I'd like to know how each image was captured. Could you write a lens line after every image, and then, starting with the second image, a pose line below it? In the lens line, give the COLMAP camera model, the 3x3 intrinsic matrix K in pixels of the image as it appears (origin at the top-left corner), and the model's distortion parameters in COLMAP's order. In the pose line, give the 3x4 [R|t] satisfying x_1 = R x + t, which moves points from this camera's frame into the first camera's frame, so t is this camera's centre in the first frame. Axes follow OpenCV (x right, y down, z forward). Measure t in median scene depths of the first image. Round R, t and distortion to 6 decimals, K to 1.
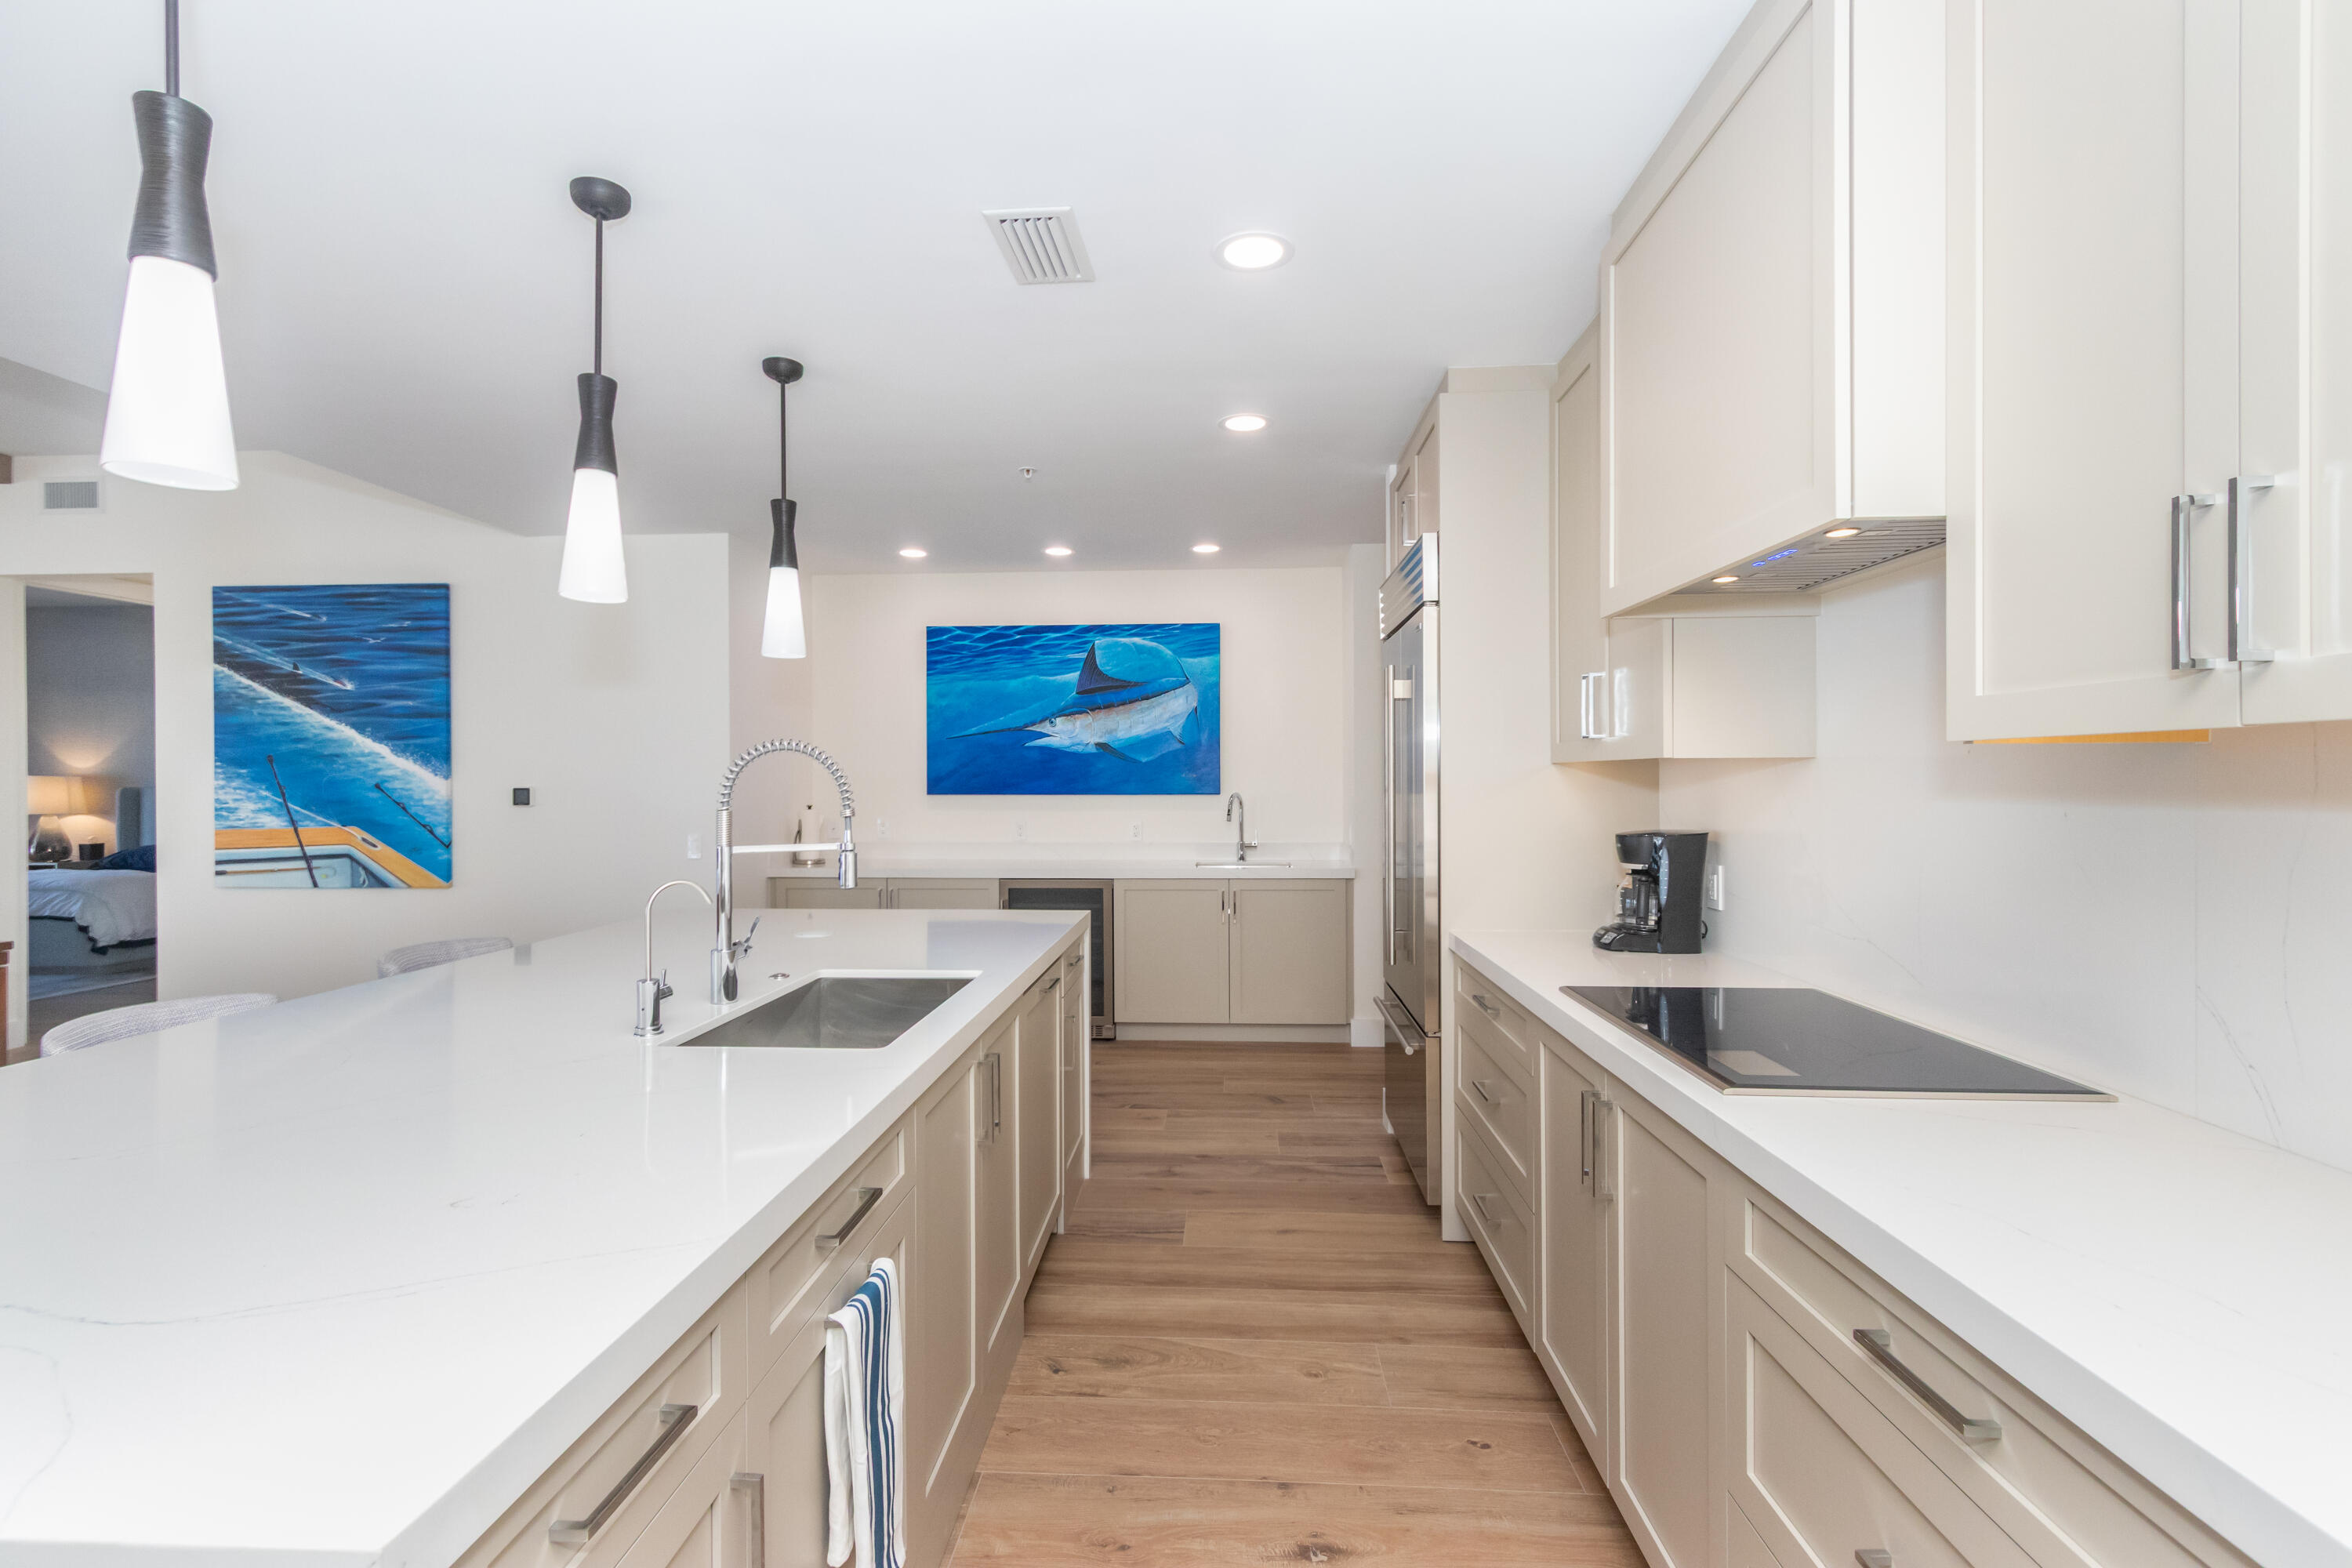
lens RADIAL K [[1084.5, 0, 1166.0], [0, 1084.5, 774.8], [0, 0, 1]] dist [0.008396, -0.002017]
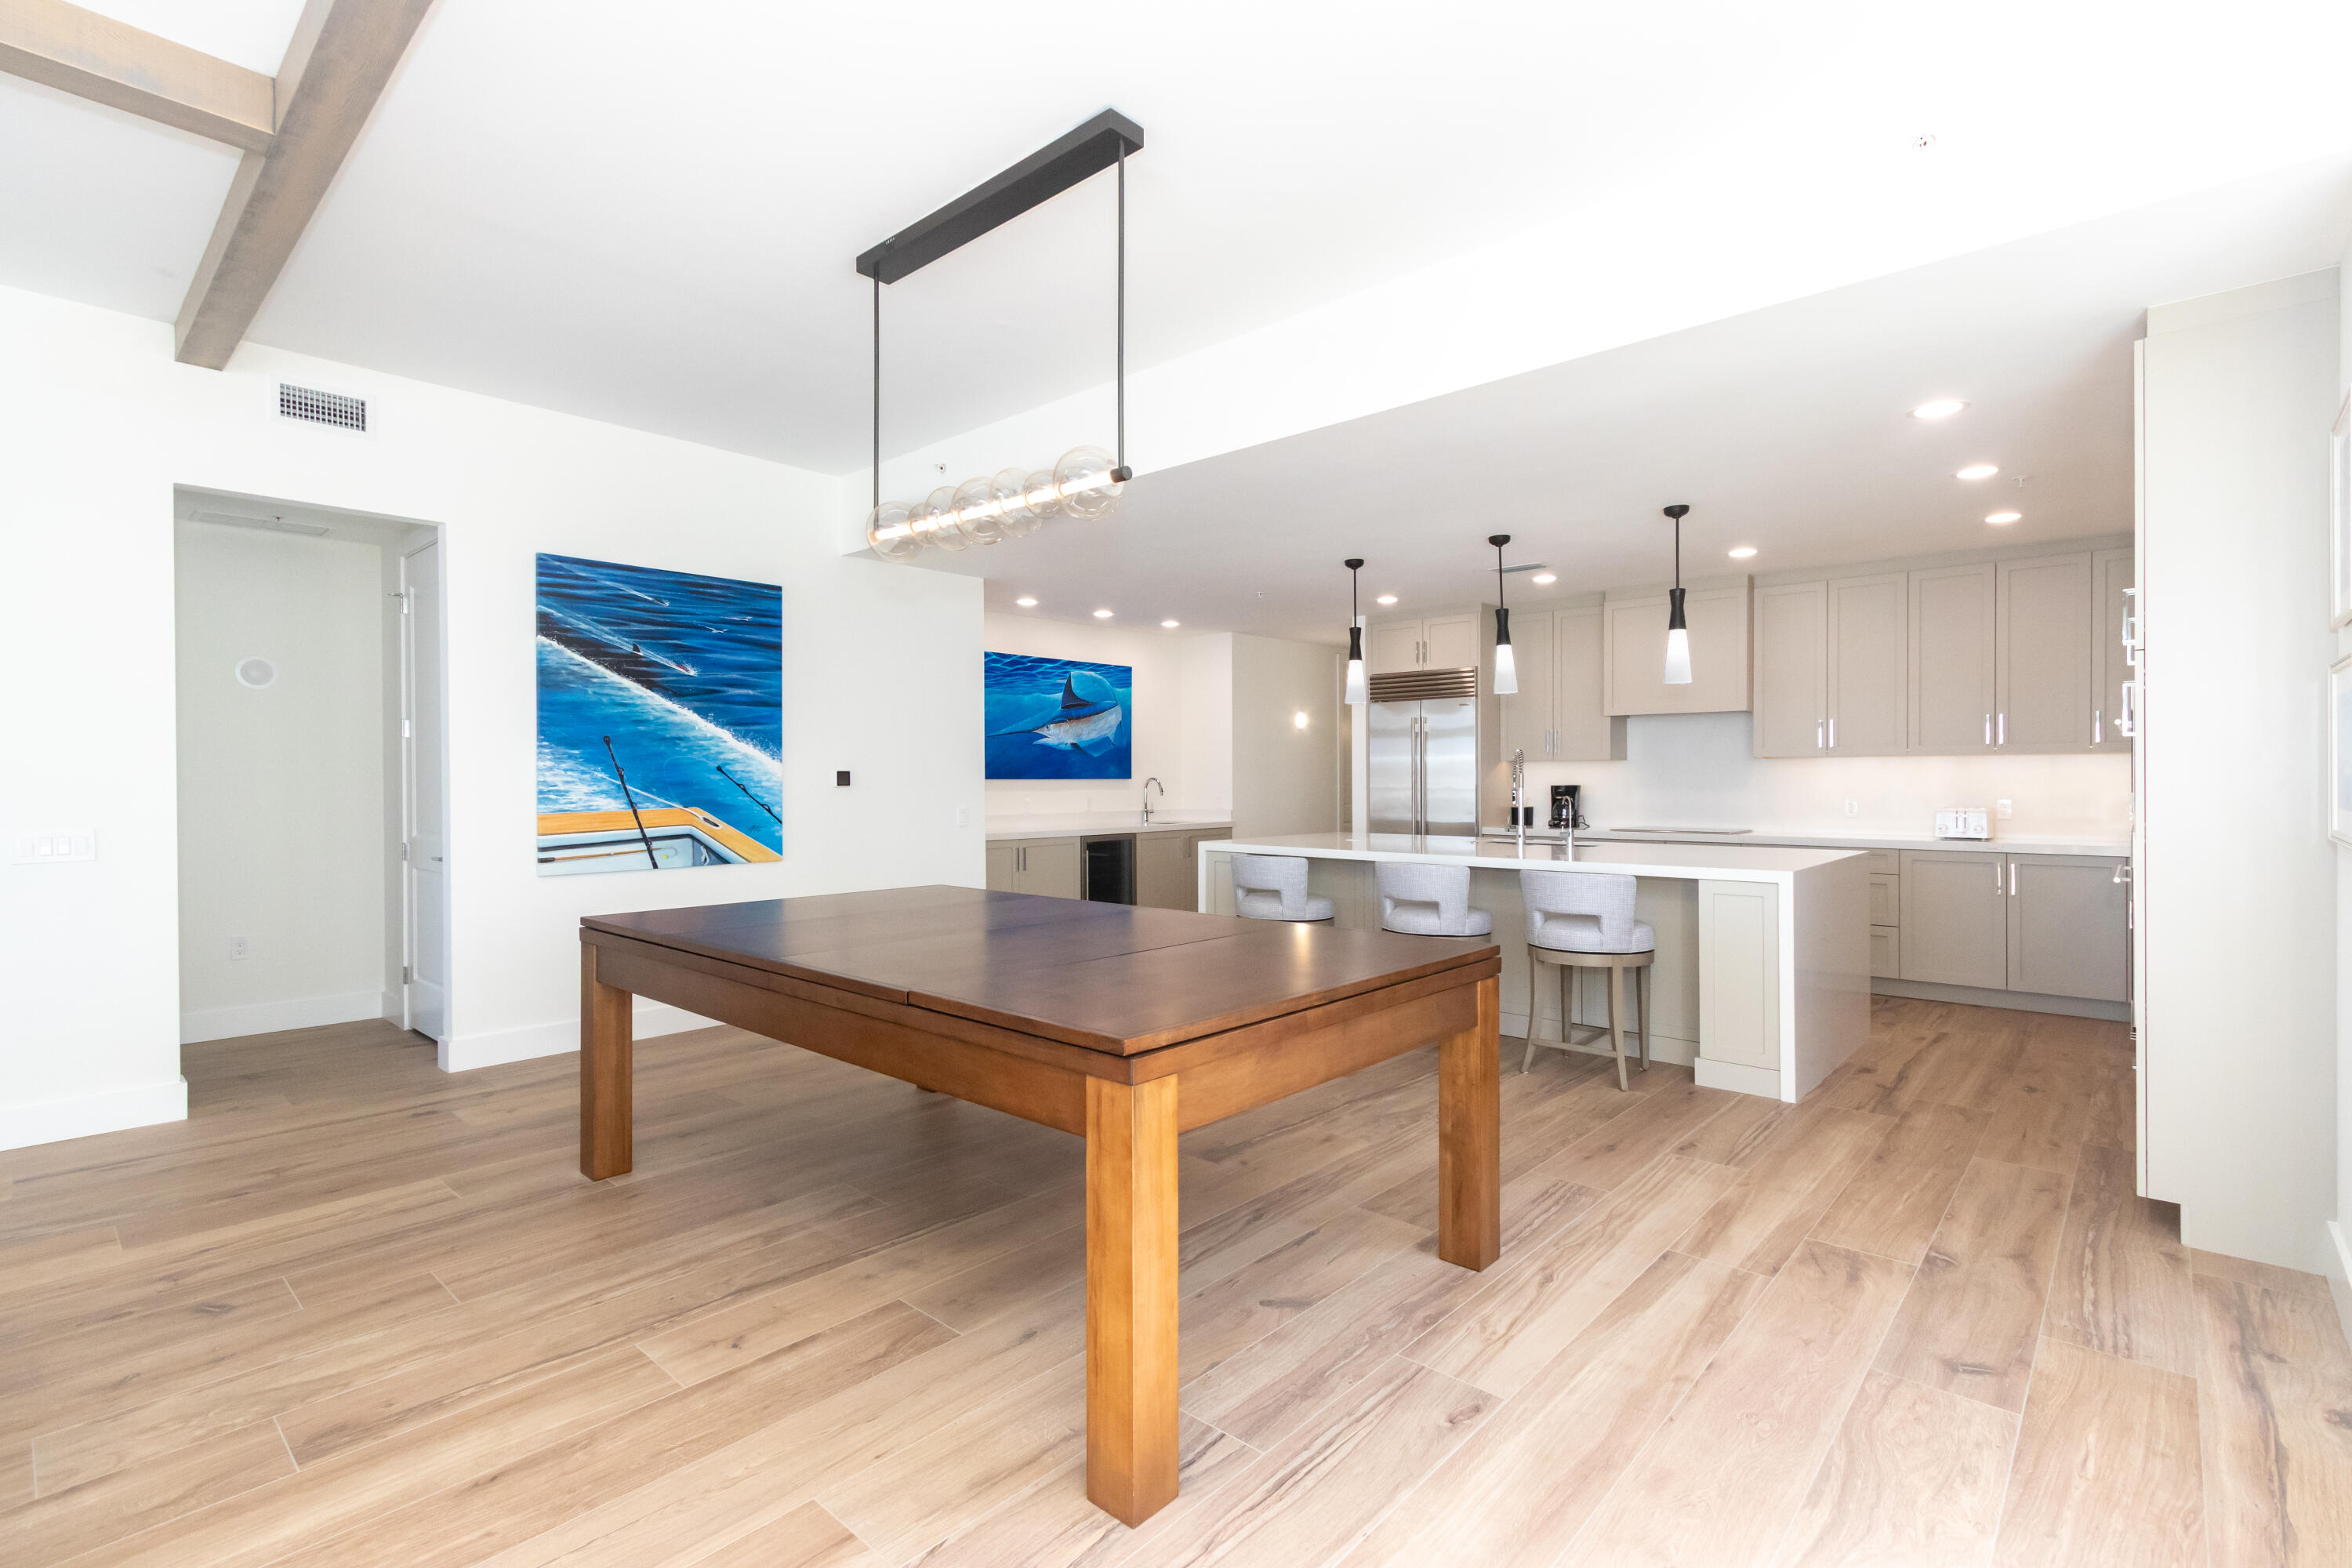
lens RADIAL K [[1084.5, 0, 1173.3], [0, 1084.5, 782.8], [0, 0, 1]] dist [0.008396, -0.002017]
pose [[0.623665, -0.003568, 0.781683, -1.265970], [0.000373, 0.999991, 0.004267, 0.019873], [-0.781692, -0.002369, 0.623661, -0.002857]]
